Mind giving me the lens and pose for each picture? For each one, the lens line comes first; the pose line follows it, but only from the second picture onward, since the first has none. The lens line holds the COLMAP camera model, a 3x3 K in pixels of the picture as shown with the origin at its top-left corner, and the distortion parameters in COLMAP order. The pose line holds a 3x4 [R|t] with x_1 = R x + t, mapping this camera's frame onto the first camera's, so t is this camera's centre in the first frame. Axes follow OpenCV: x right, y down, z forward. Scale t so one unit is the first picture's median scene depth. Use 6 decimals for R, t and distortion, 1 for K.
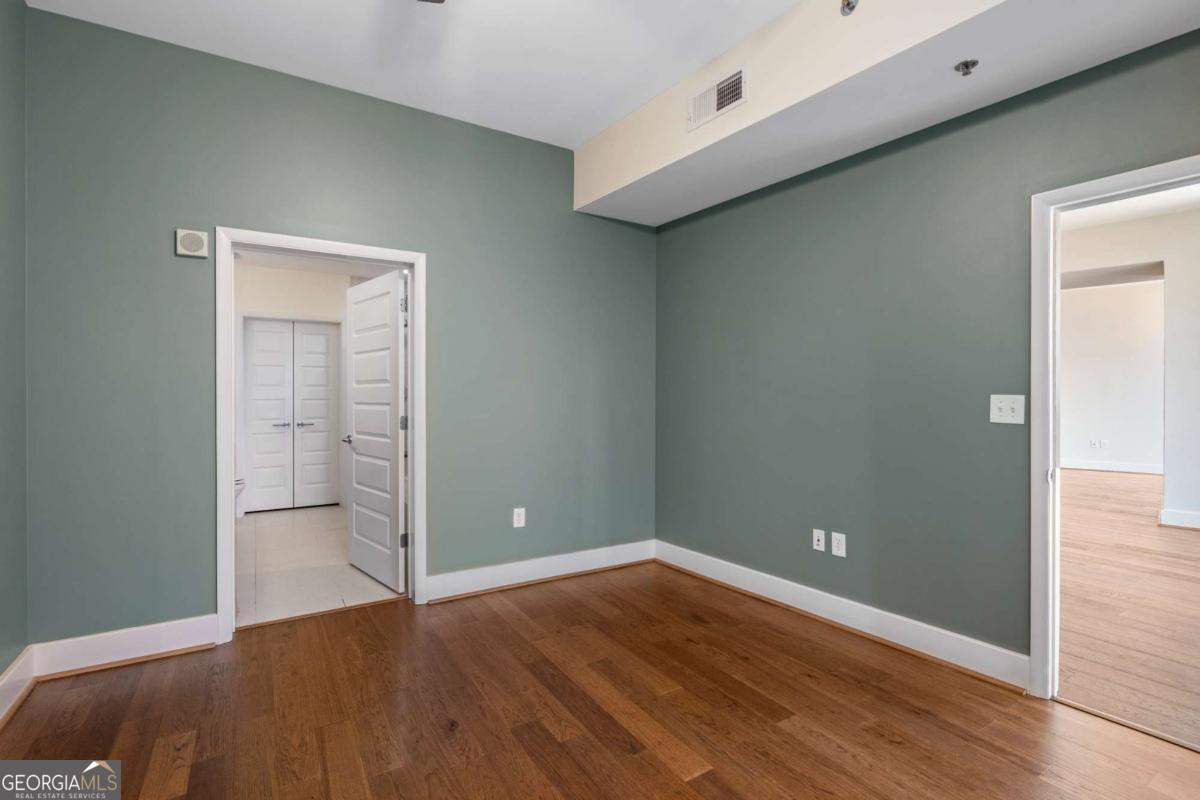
lens RADIAL K [[559.1, 0, 605.8], [0, 559.1, 394.7], [0, 0, 1]] dist [0.000800, 0.000195]
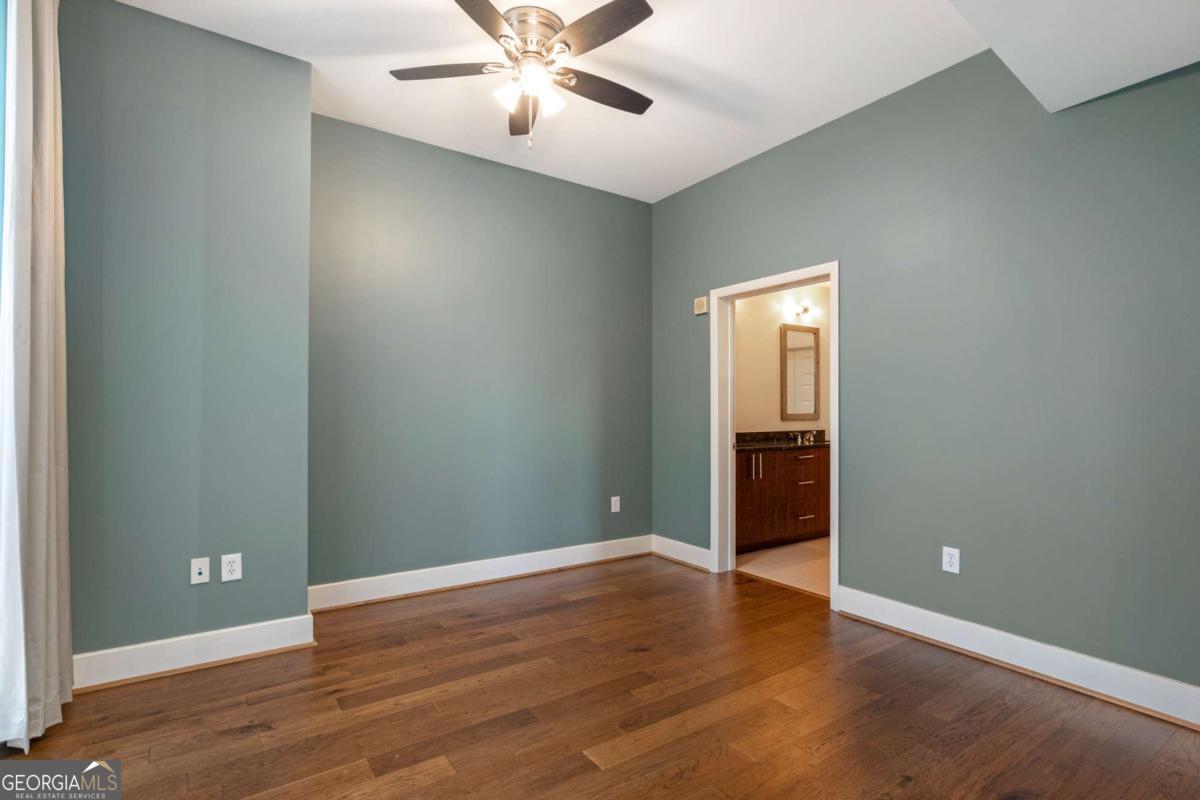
lens RADIAL K [[567.9, 0, 597.1], [0, 567.9, 401.1], [0, 0, 1]] dist [0.000903, 0.000177]
pose [[0.043873, -0.017770, -0.998879, 0.780541], [-0.006851, 0.999813, -0.018088, 0.024120], [0.999014, 0.007636, 0.043743, 0.611382]]
